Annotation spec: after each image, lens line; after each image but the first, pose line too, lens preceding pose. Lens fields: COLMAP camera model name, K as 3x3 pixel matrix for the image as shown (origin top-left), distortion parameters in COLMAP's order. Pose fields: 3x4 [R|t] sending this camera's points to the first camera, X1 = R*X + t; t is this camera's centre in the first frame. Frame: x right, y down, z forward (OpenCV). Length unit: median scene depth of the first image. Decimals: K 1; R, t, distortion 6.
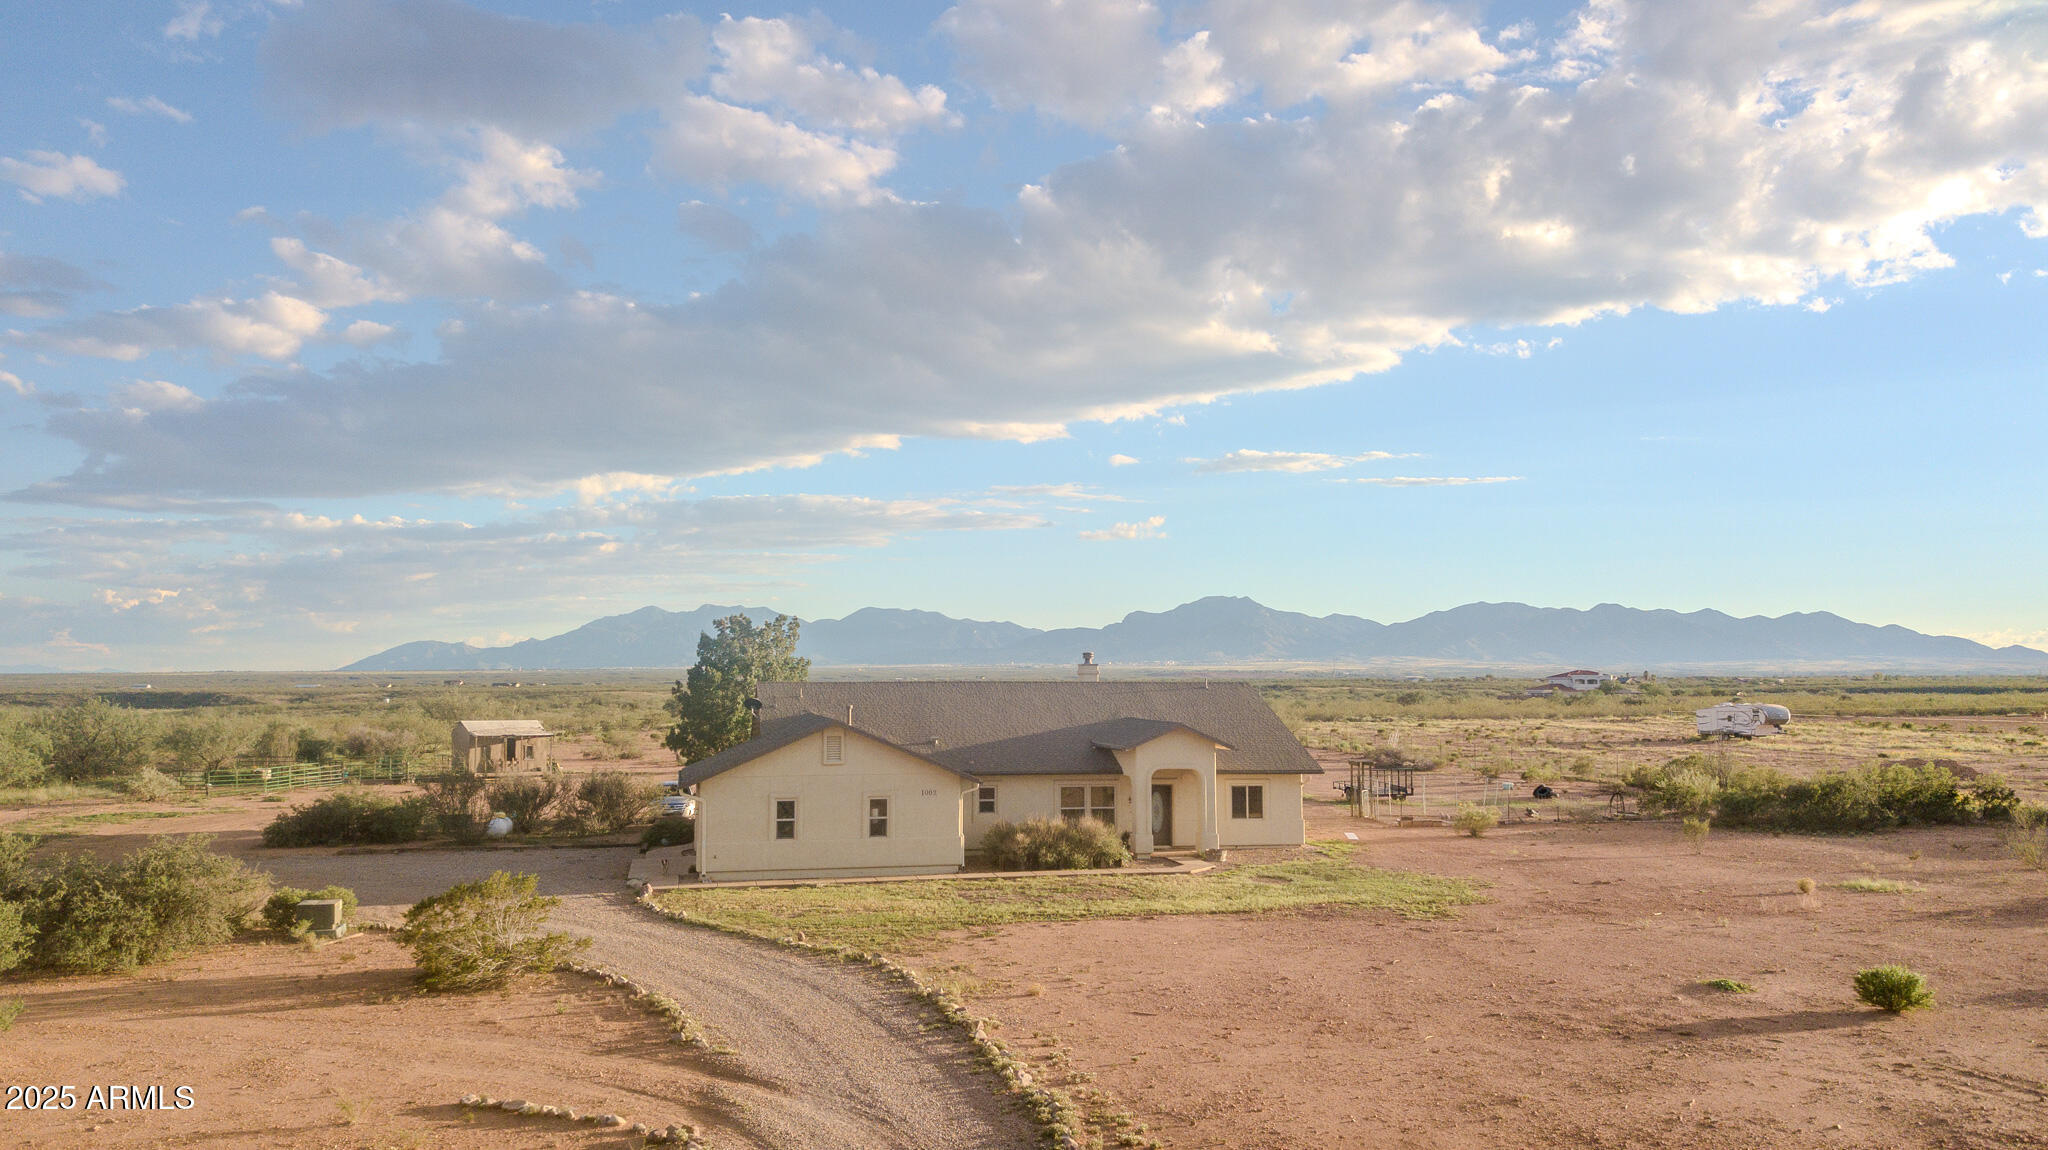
lens RADIAL K [[1577.4, 0, 1004.4], [0, 1577.4, 582.1], [0, 0, 1]] dist [0.001200, -0.001251]
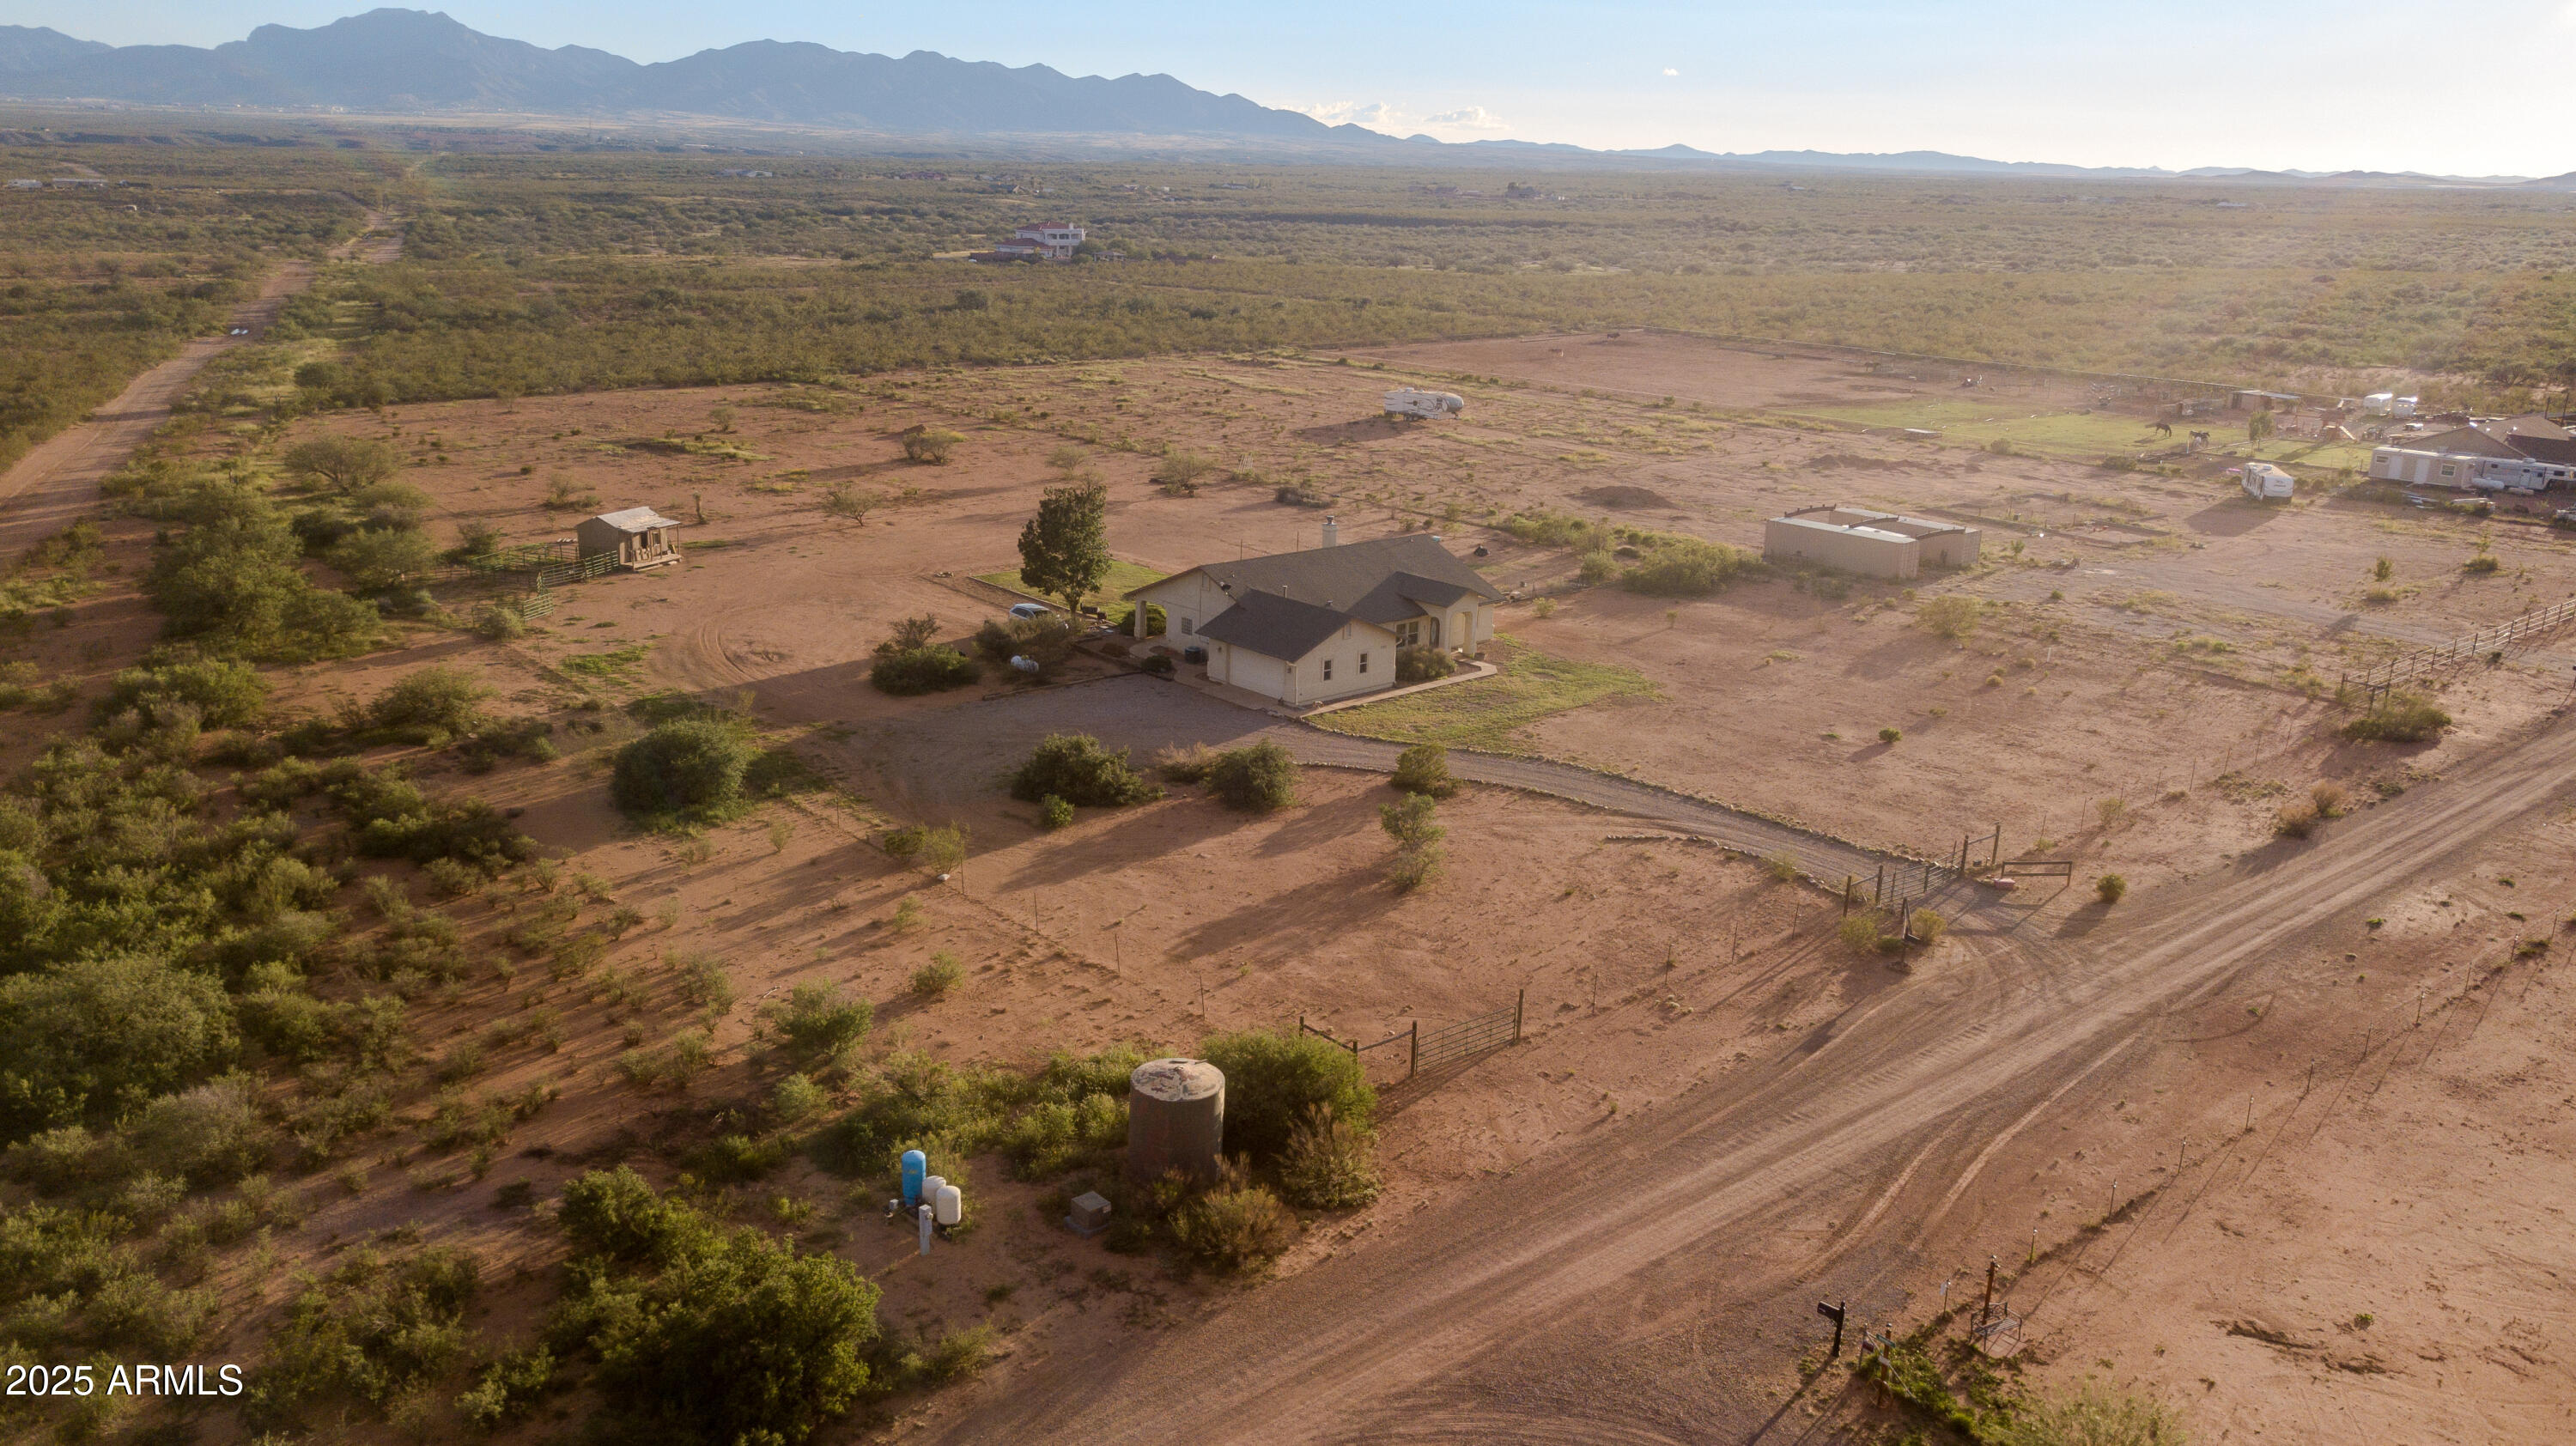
lens RADIAL K [[1984.1, 0, 1289.3], [0, 1984.1, 711.9], [0, 0, 1]] dist [0.001200, -0.001251]
pose [[0.856799, -0.109688, 0.503850, -1.161044], [-0.065439, 0.946084, 0.317242, -0.458825], [-0.511482, -0.304784, 0.803426, -0.724644]]
